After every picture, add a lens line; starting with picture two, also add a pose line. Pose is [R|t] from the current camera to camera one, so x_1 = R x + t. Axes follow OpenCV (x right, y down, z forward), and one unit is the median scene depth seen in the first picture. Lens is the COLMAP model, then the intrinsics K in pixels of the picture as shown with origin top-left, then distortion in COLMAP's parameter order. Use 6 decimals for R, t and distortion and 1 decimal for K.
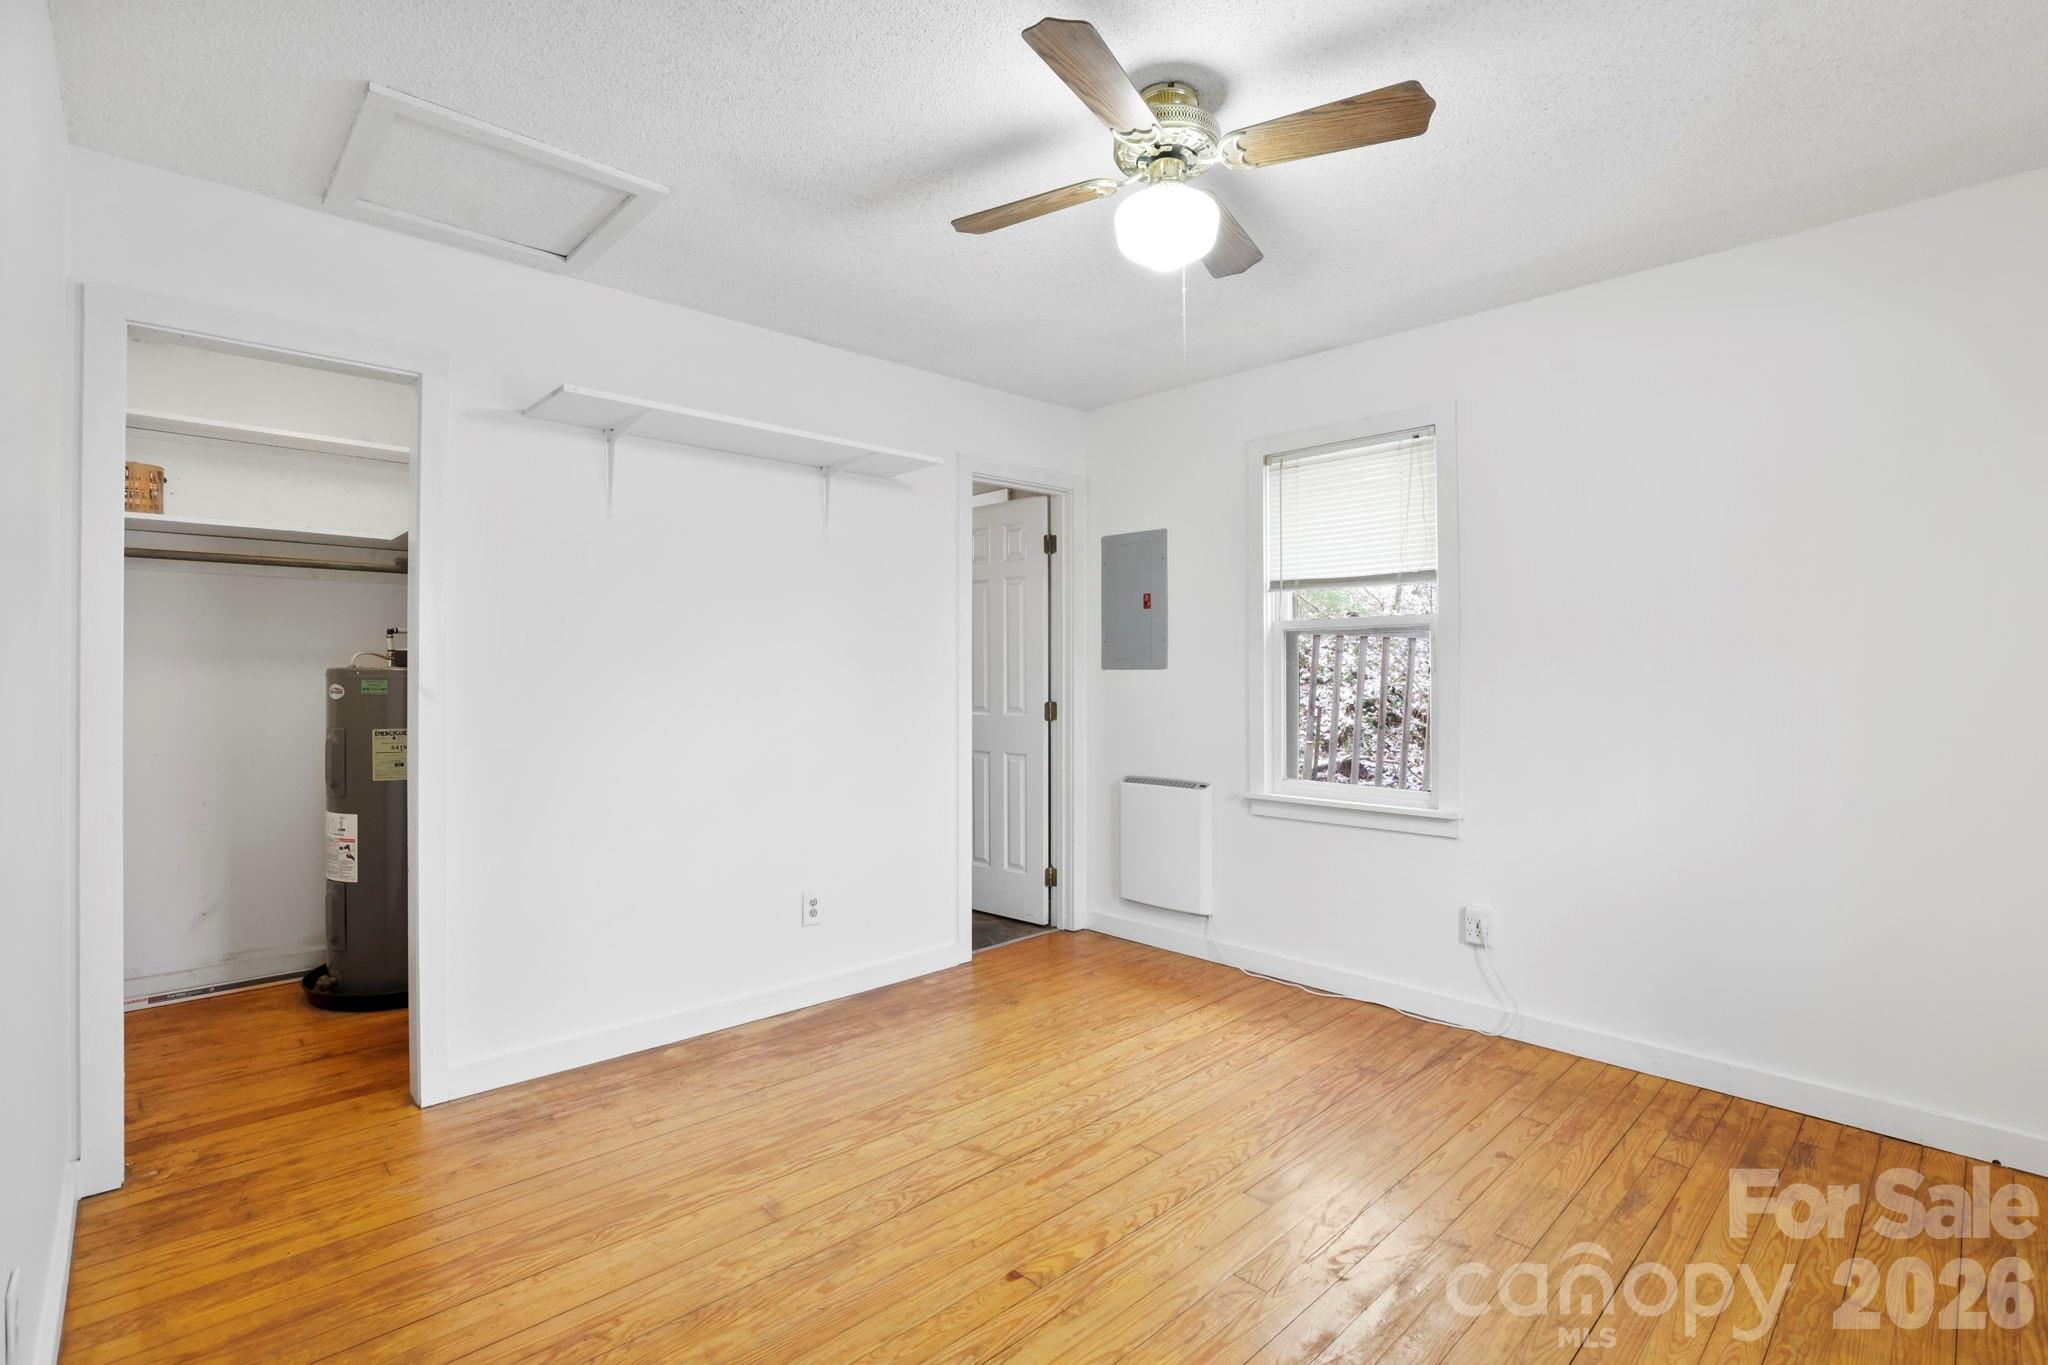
lens RADIAL K [[950.6, 0, 1040.6], [0, 950.6, 679.8], [0, 0, 1]] dist [-0.029866, 0.005295]
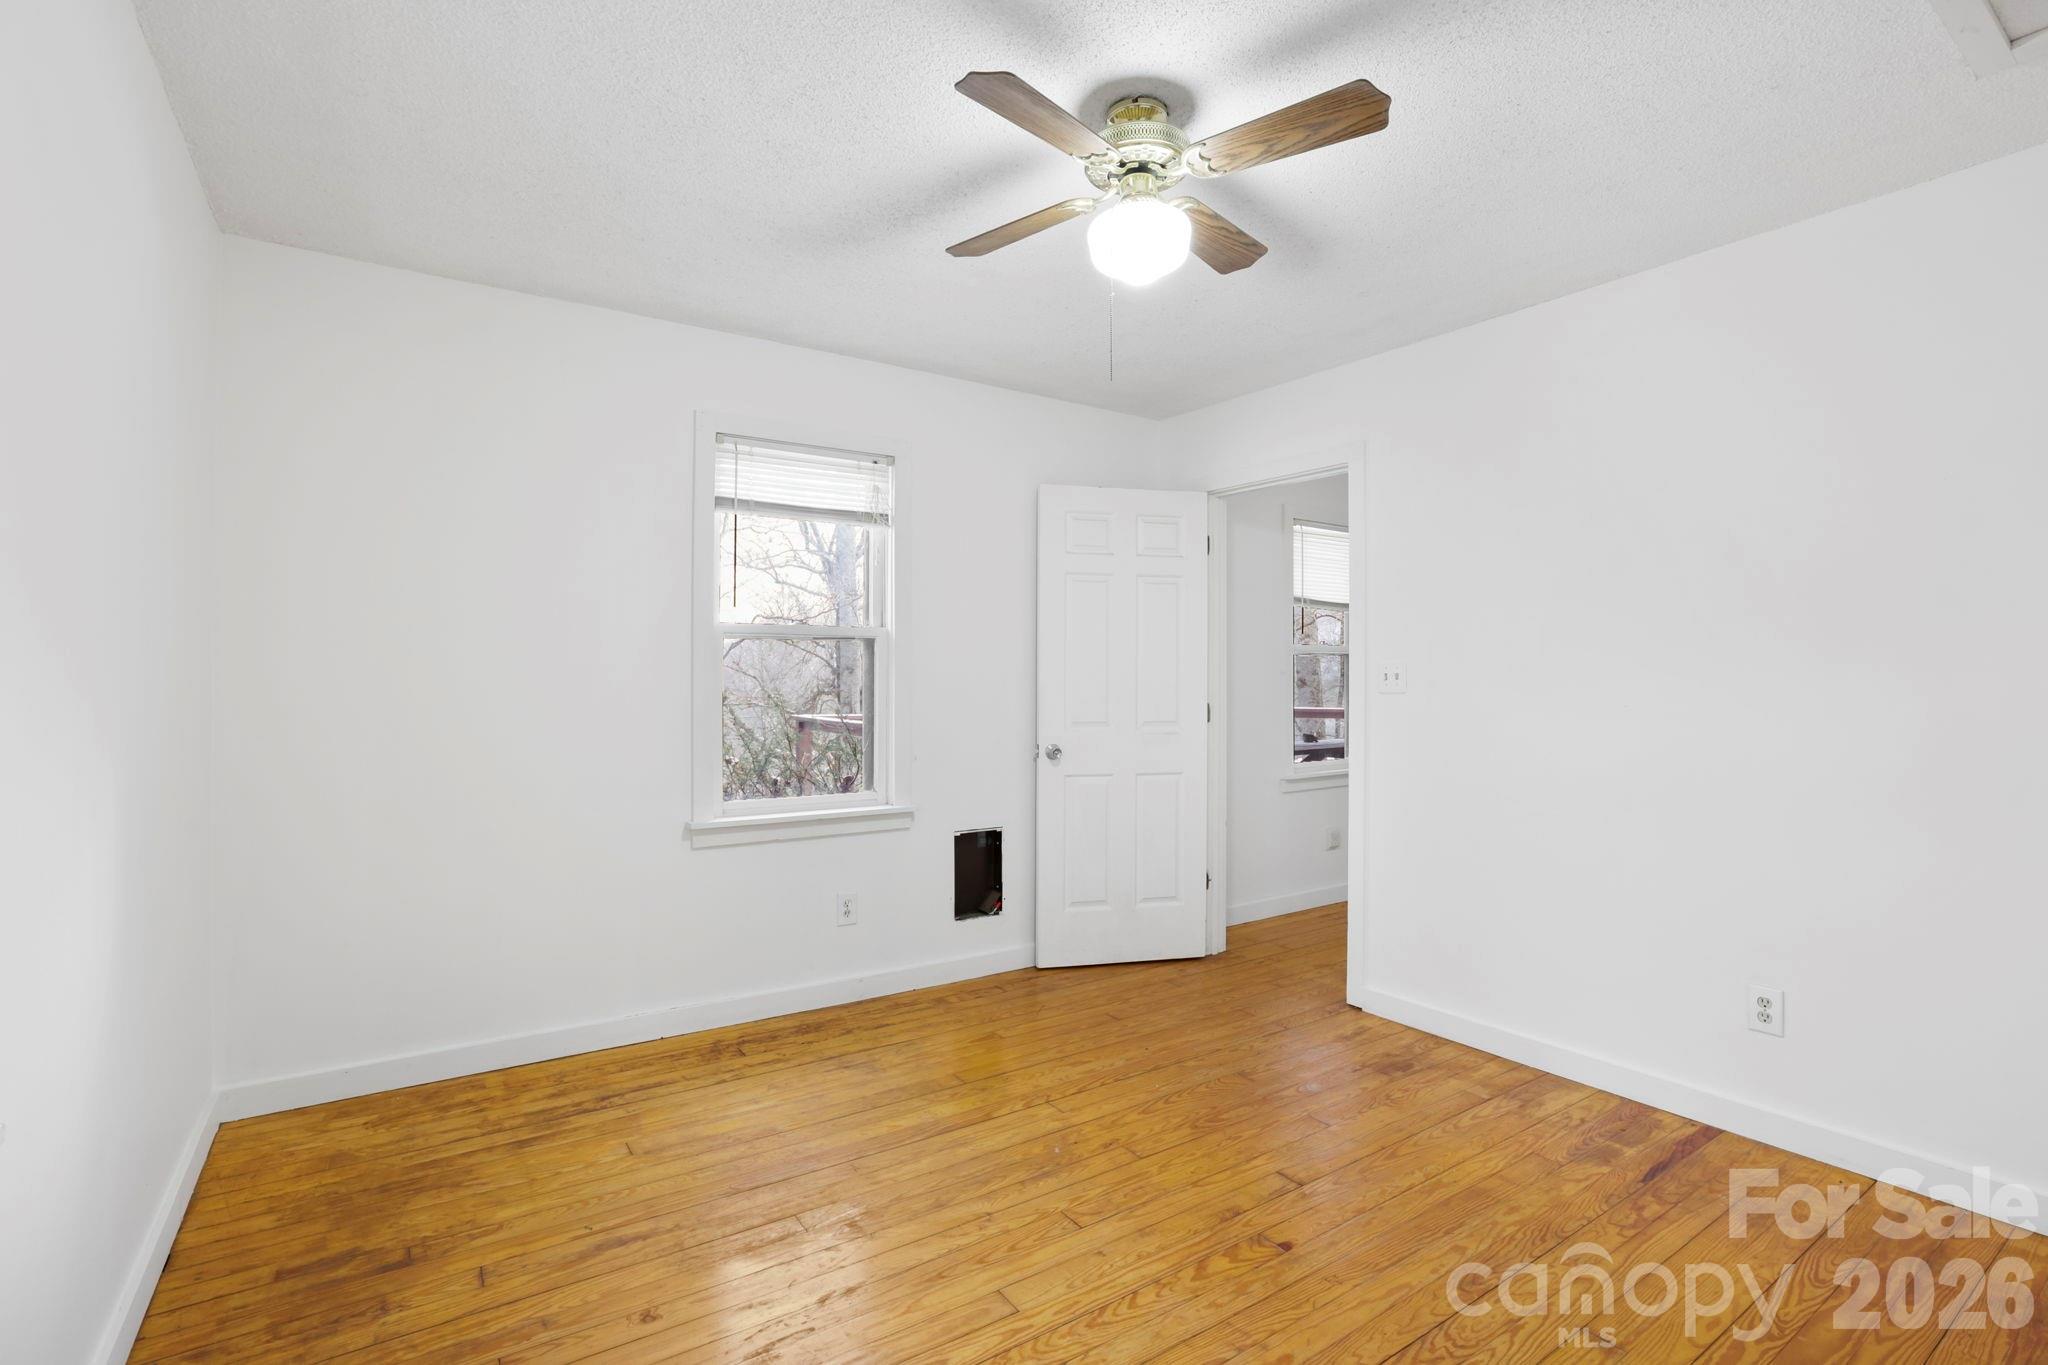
lens RADIAL K [[950.6, 0, 1030.1], [0, 950.6, 675.0], [0, 0, 1]] dist [-0.029866, 0.005295]
pose [[-0.985023, -0.003793, 0.172384, 0.053605], [-0.004257, 0.999988, -0.002321, -0.009771], [-0.172373, -0.003020, -0.985027, 1.465286]]
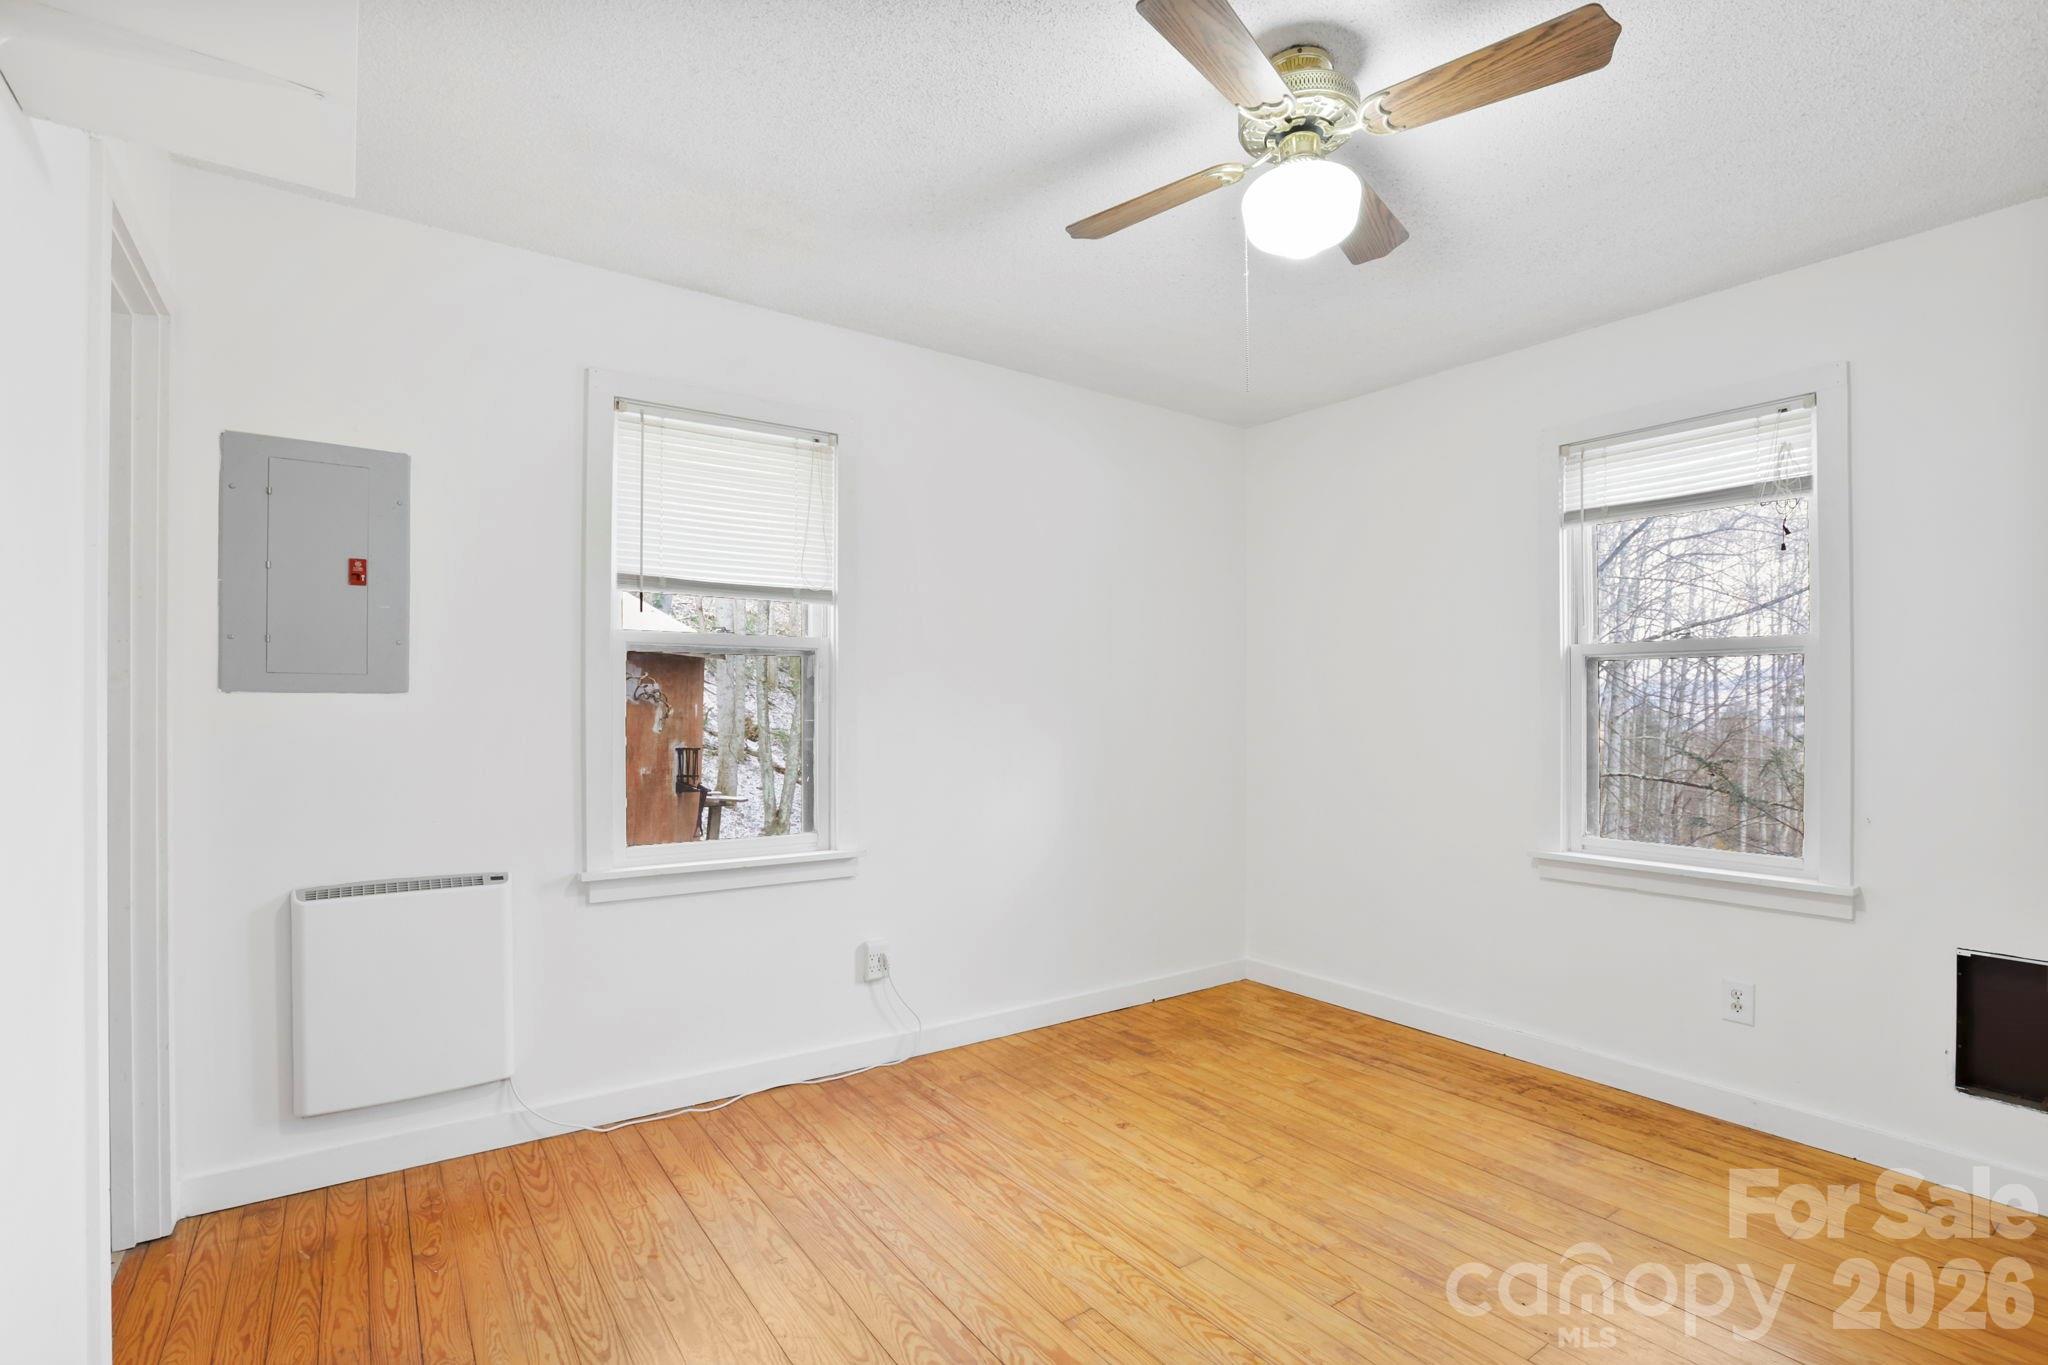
lens RADIAL K [[959.9, 0, 1010.5], [0, 959.9, 712.9], [0, 0, 1]] dist [-0.040181, 0.001323]
pose [[0.161447, -0.007434, 0.986853, -0.583299], [0.000031, 0.999972, 0.007528, -0.005260], [-0.986881, -0.001185, 0.161443, 0.819935]]
